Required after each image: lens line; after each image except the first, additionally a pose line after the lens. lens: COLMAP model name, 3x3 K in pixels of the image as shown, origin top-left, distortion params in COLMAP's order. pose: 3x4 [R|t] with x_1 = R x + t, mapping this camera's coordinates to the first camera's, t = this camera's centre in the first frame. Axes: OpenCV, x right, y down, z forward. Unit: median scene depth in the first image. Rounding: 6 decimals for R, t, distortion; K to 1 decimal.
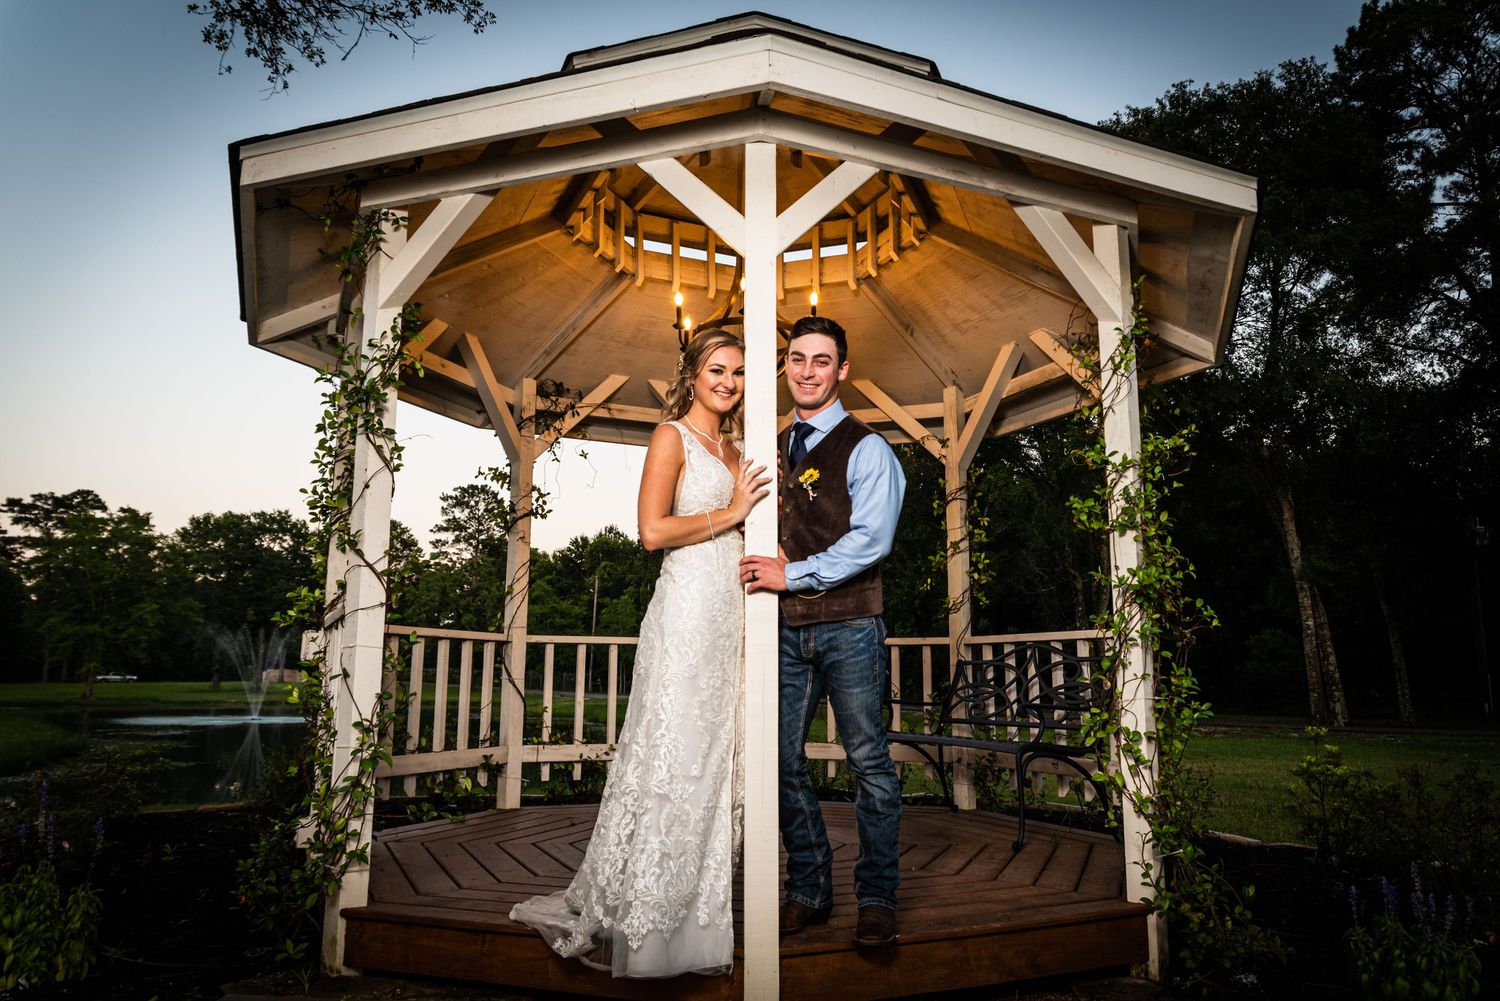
lens RADIAL K [[1020.6, 0, 745.4], [0, 1020.6, 506.4], [0, 0, 1]] dist [0.007152, -0.006052]
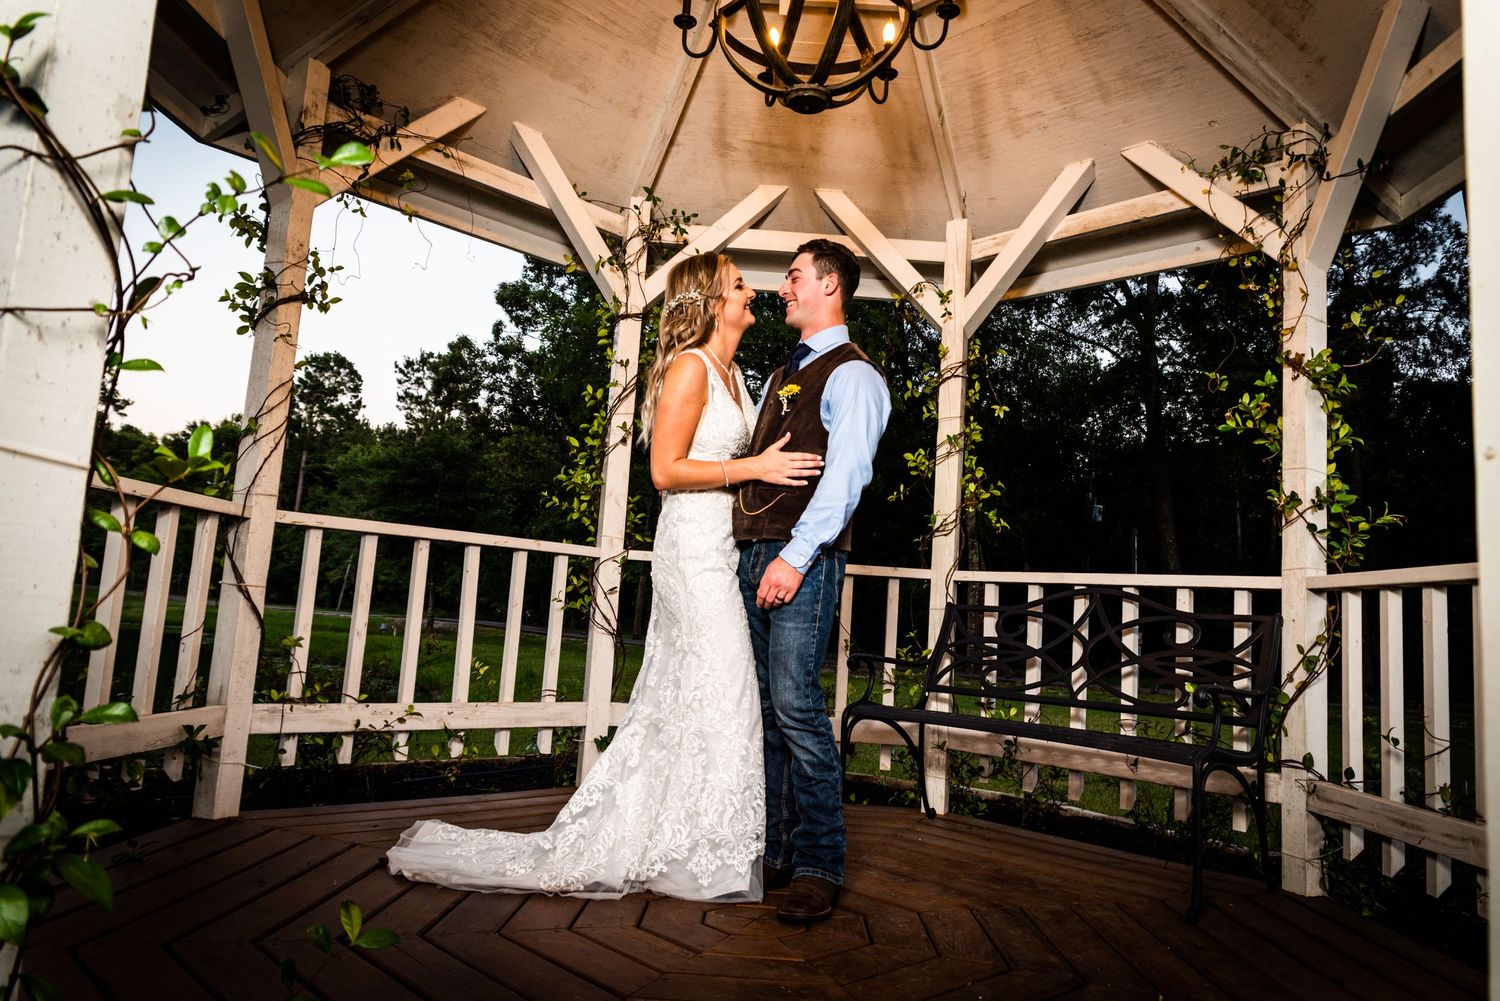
lens RADIAL K [[1020.6, 0, 759.1], [0, 1020.6, 487.4], [0, 0, 1]] dist [0.007152, -0.006052]
pose [[0.935717, 0.102194, 0.337625, -0.156562], [-0.119671, 0.992320, 0.031301, 0.064360], [-0.331833, -0.069693, 0.940760, 0.382265]]
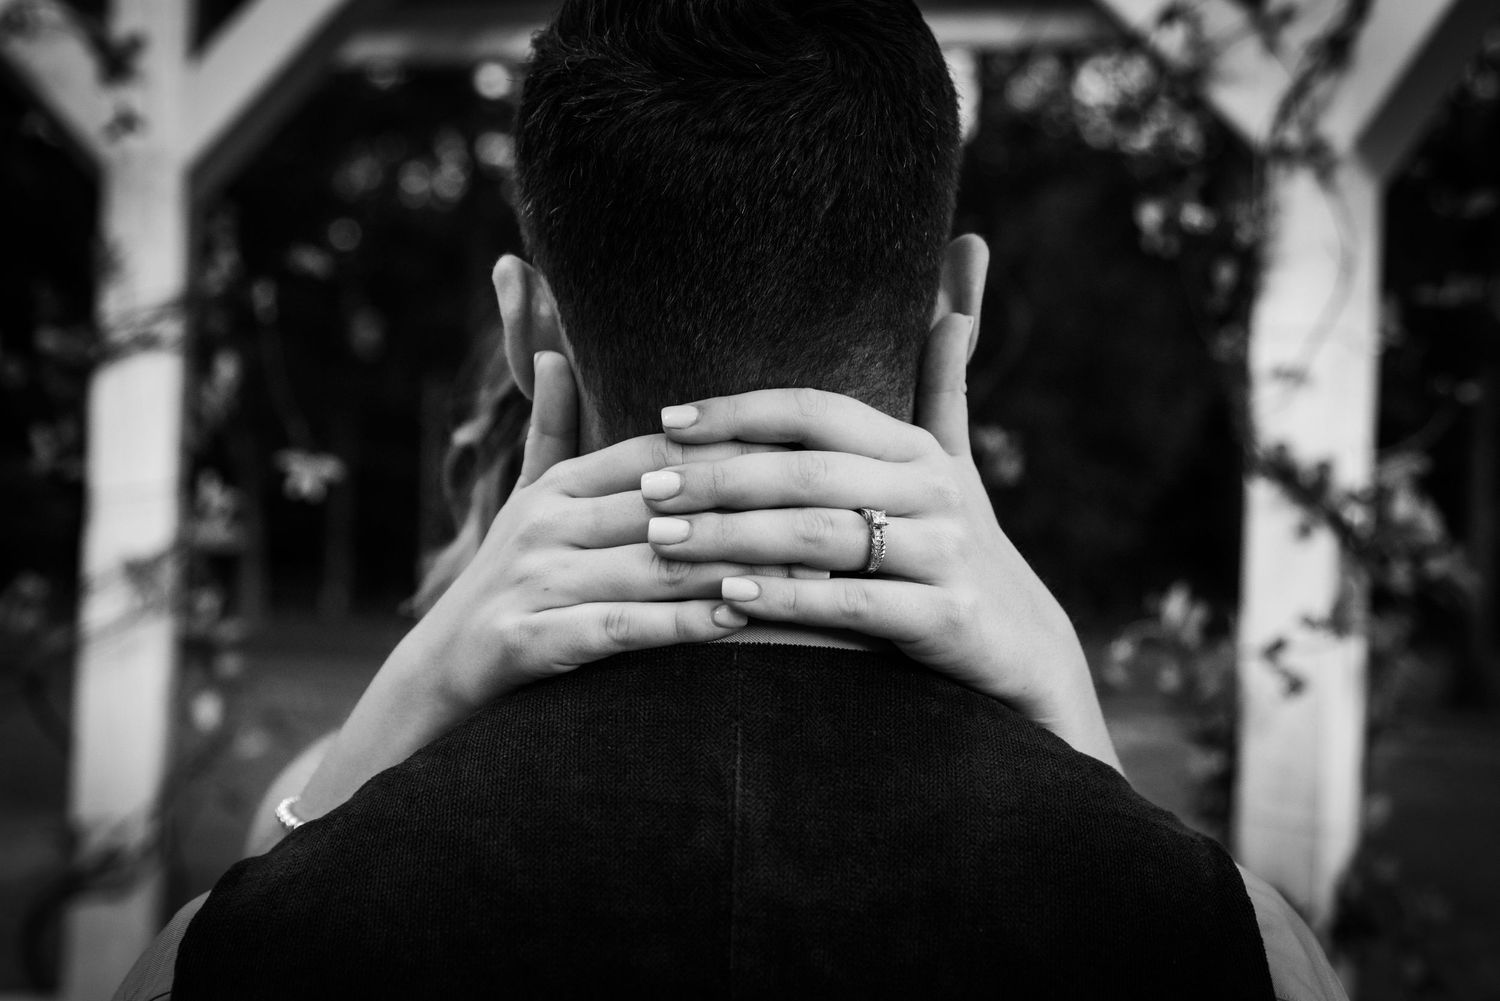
lens RADIAL K [[1984.4, 0, 751.2], [0, 1984.4, 496.0], [0, 0, 1]] dist [0.013473, 0.000000]
pose [[0.642546, 0.058722, 0.763994, -0.021220], [-0.165388, 0.984185, 0.063450, -0.023105], [-0.748186, -0.167125, 0.642096, 0.662984]]
